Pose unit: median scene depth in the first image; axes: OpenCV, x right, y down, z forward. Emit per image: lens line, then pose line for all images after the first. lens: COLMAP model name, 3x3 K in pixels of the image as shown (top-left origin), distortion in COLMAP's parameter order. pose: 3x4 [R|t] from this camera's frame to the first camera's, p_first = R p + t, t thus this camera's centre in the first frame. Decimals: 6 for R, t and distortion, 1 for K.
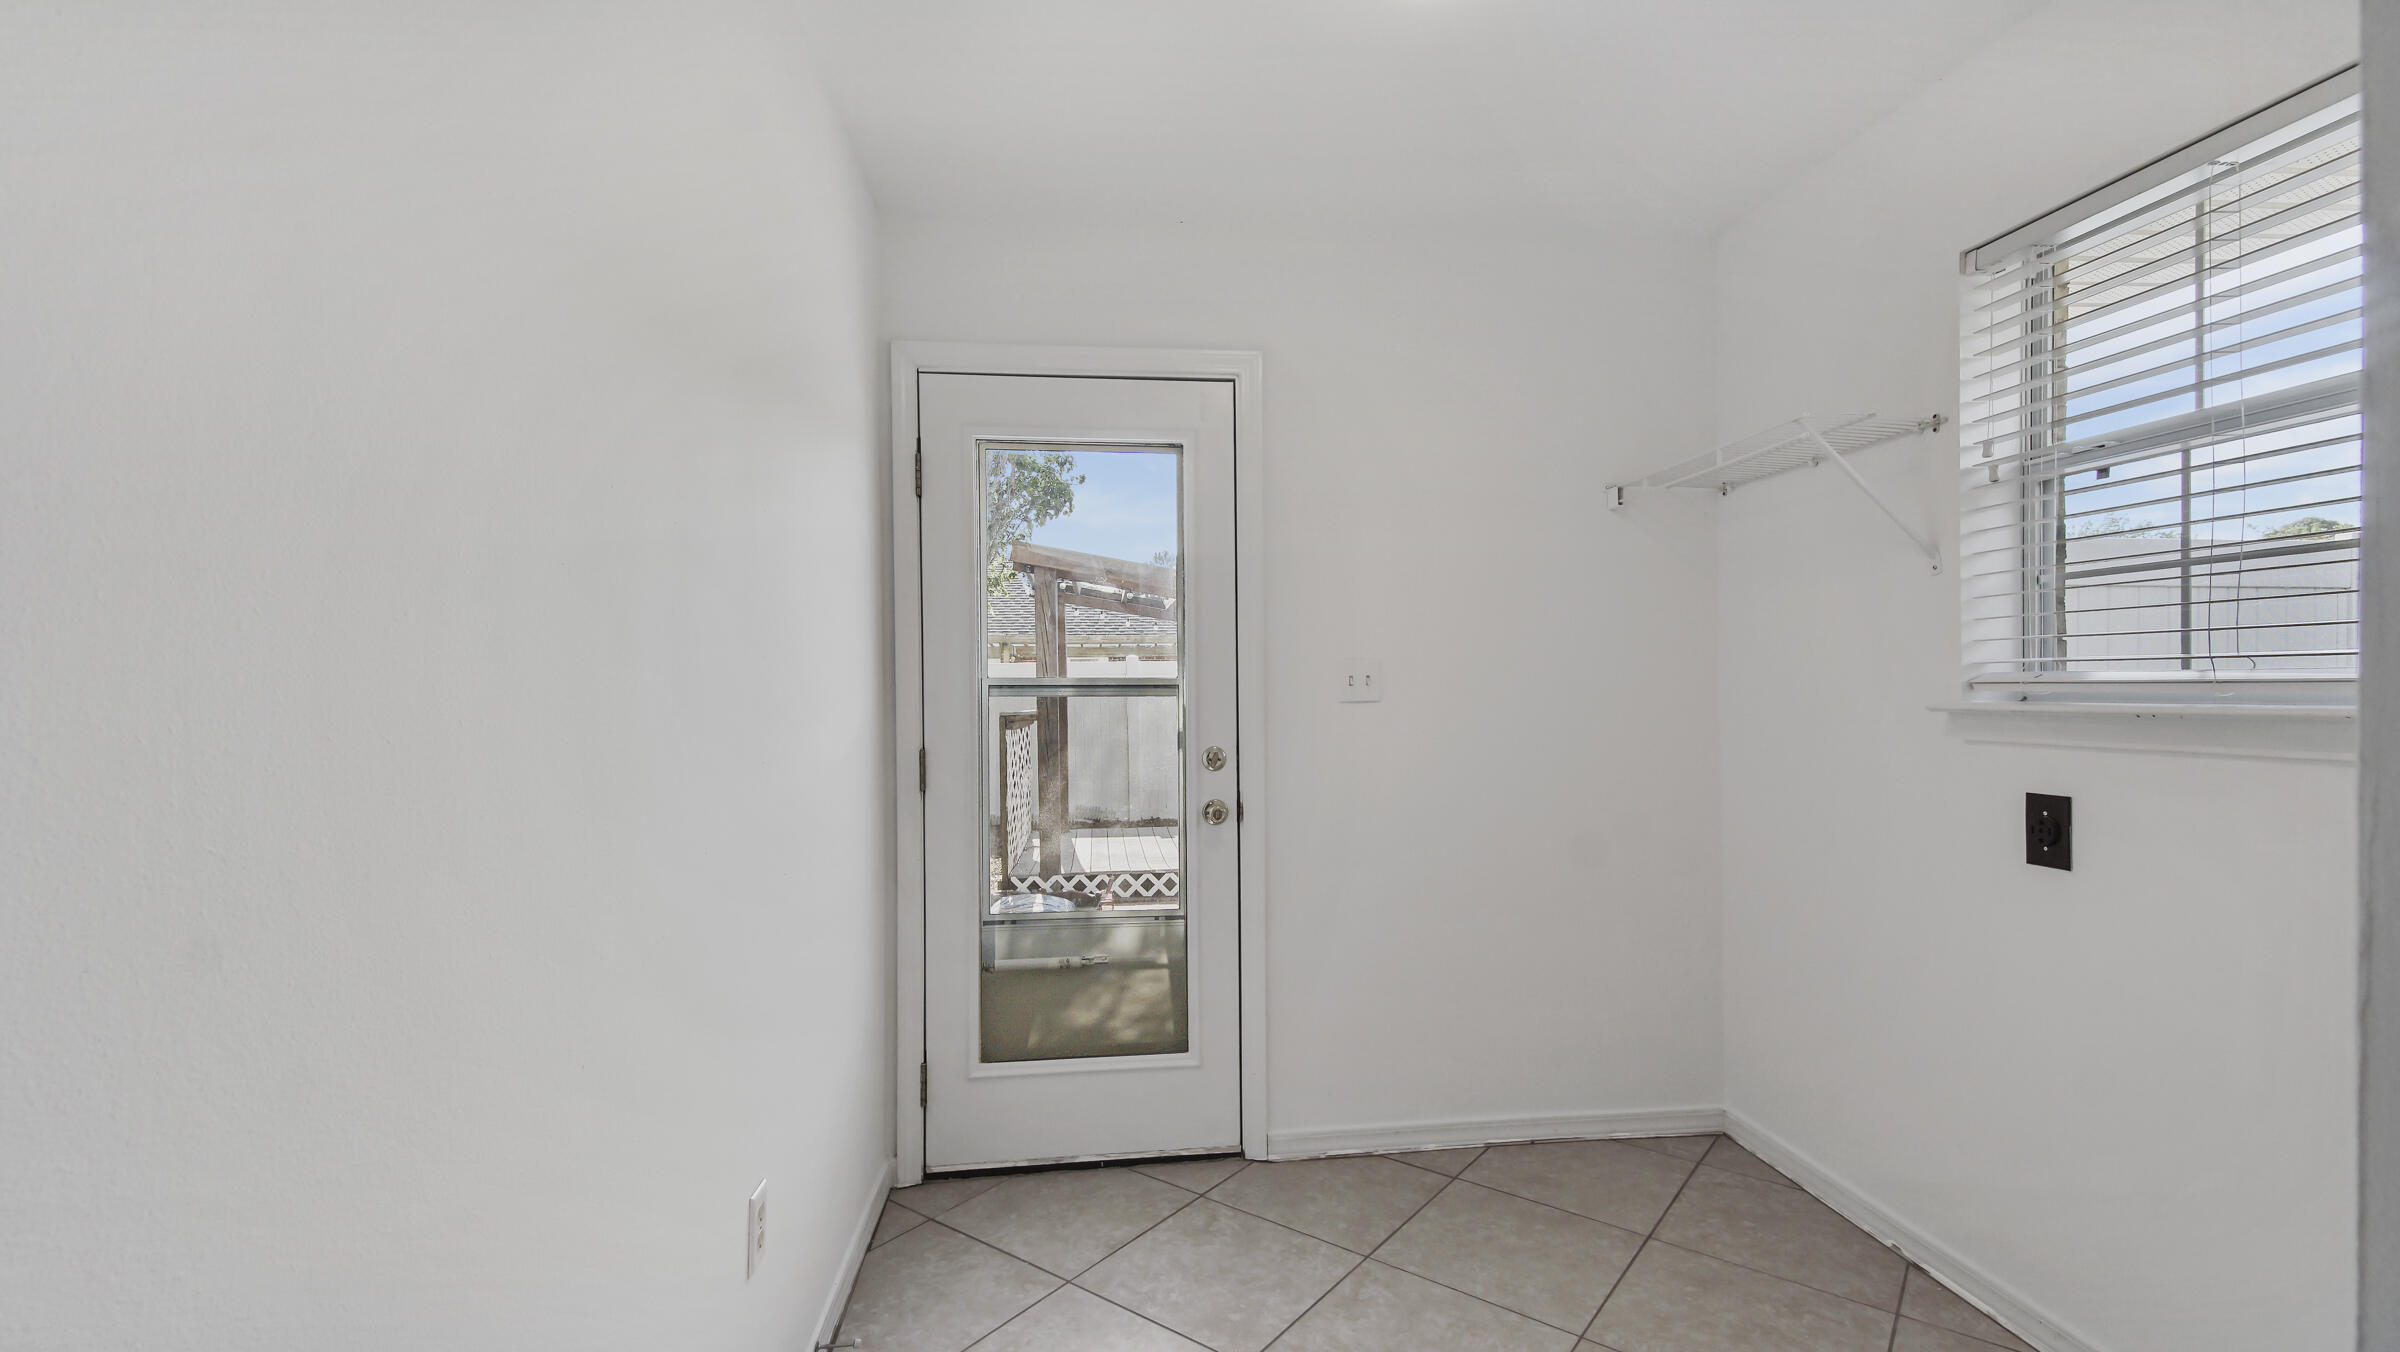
lens RADIAL K [[1072.4, 0, 1191.0], [0, 1072.4, 690.2], [0, 0, 1]] dist [-0.008406, -0.003528]
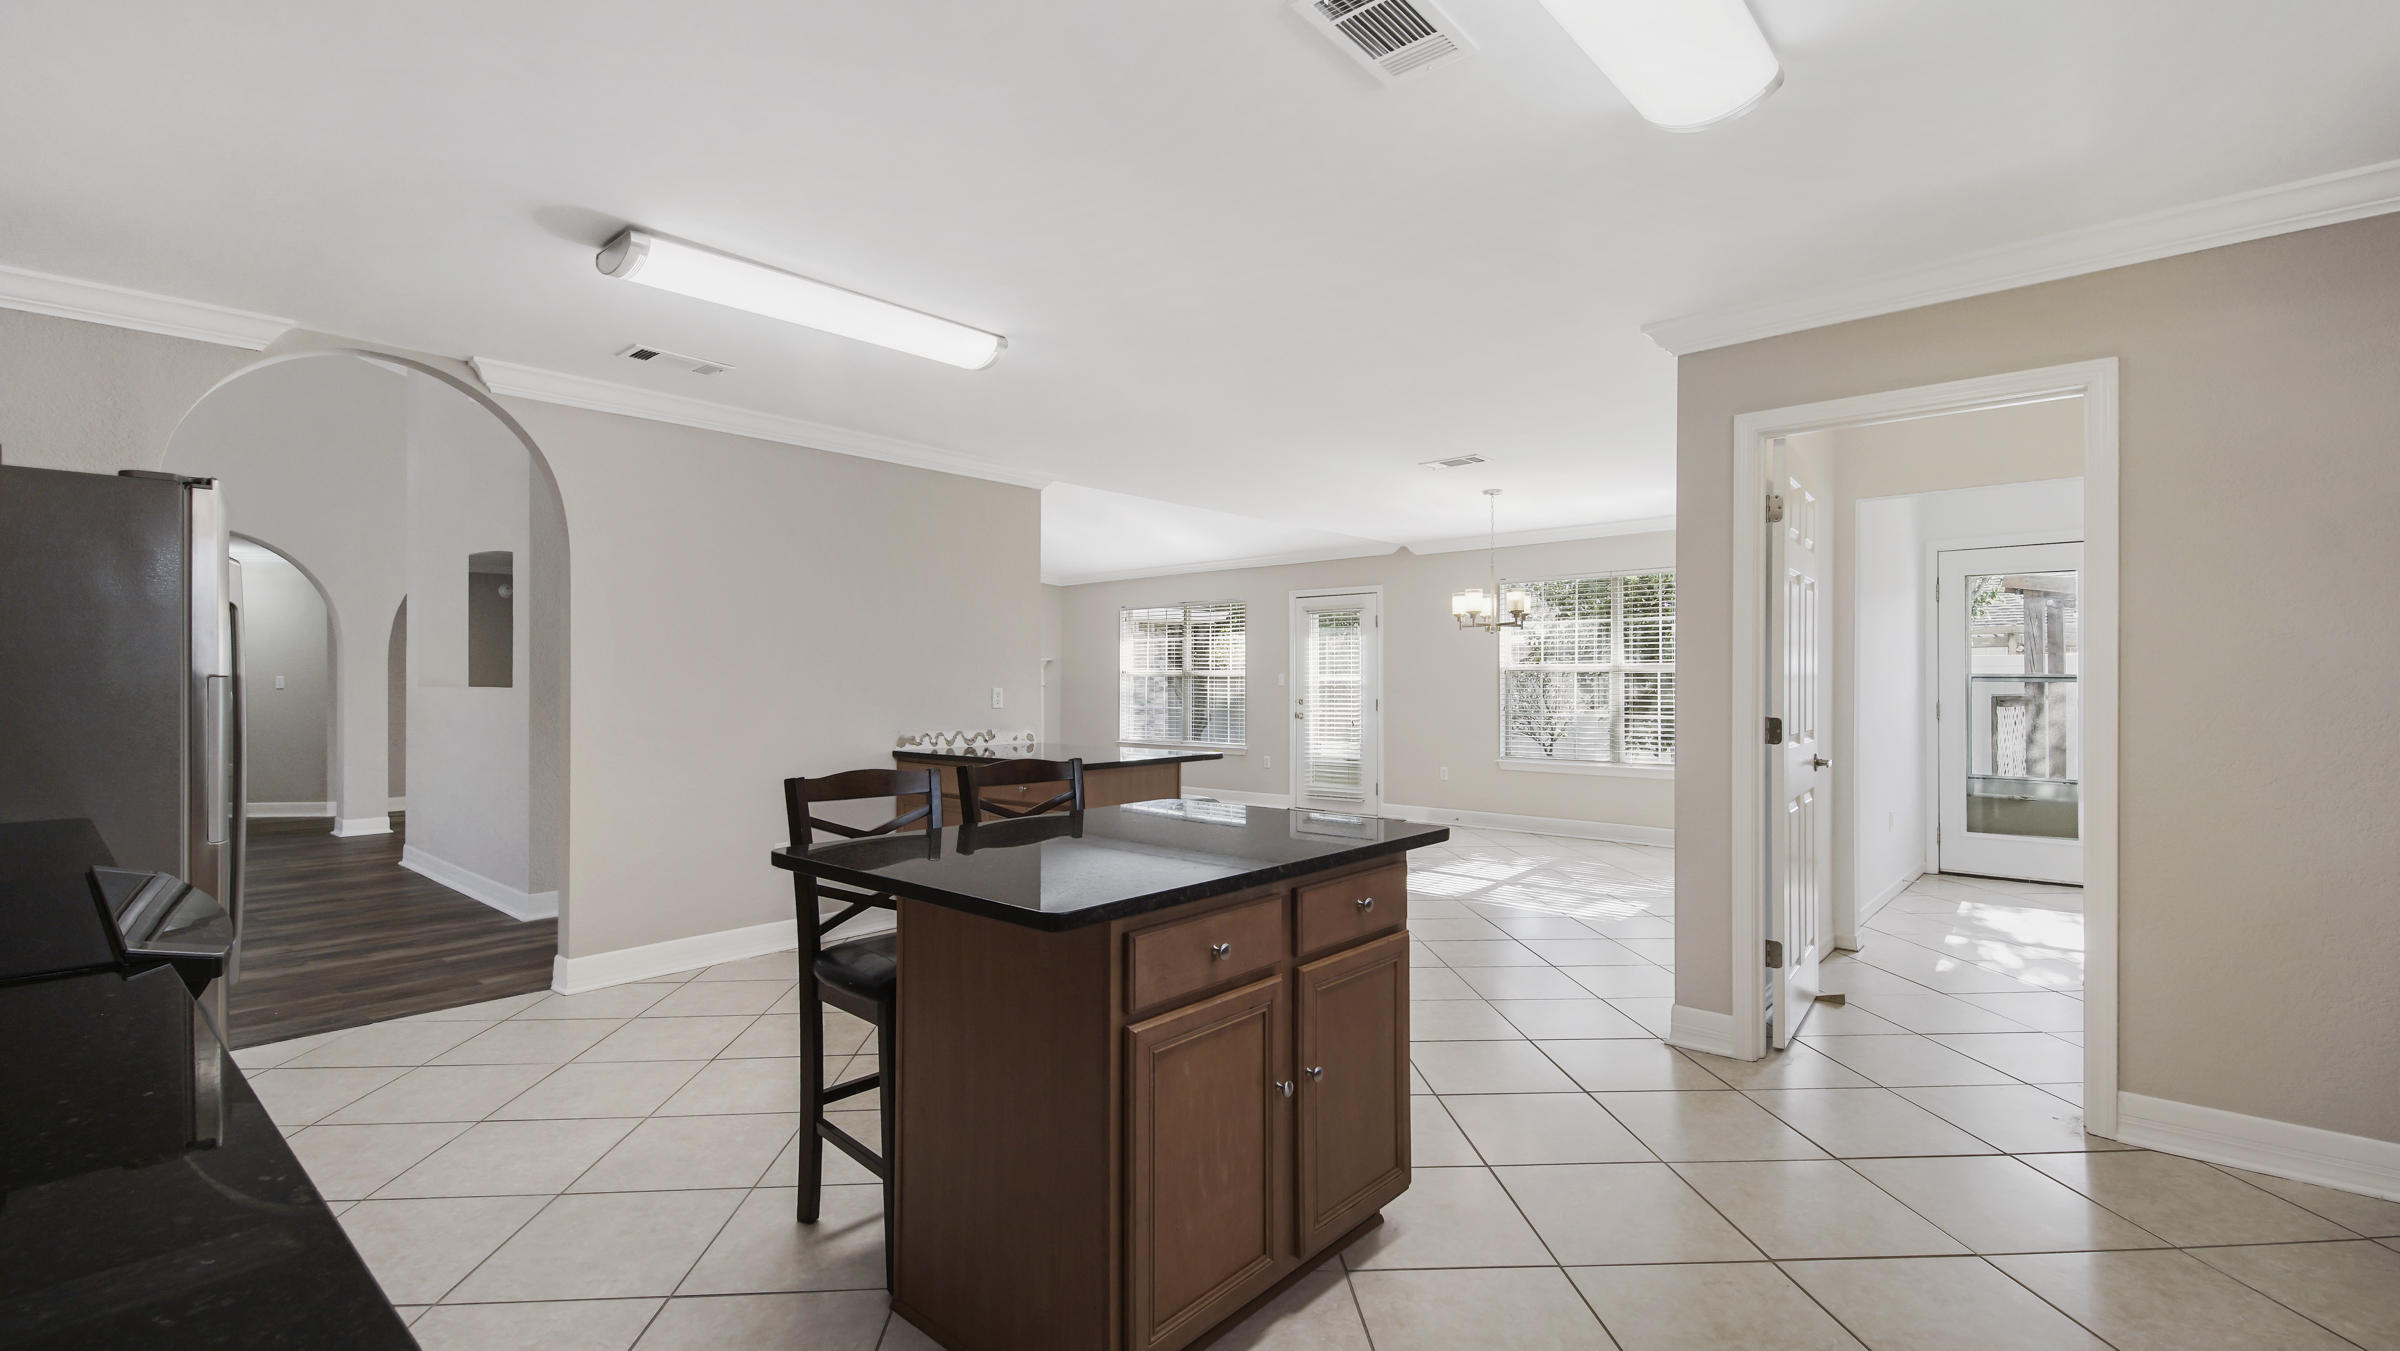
lens RADIAL K [[1083.5, 0, 1181.3], [0, 1083.5, 686.3], [0, 0, 1]] dist [0.001376, 0.000133]
pose [[0.670960, 0.005224, -0.741475, 0.401861], [0.000529, 0.999972, 0.007523, -0.002711], [0.741493, -0.005440, 0.670939, -1.840120]]
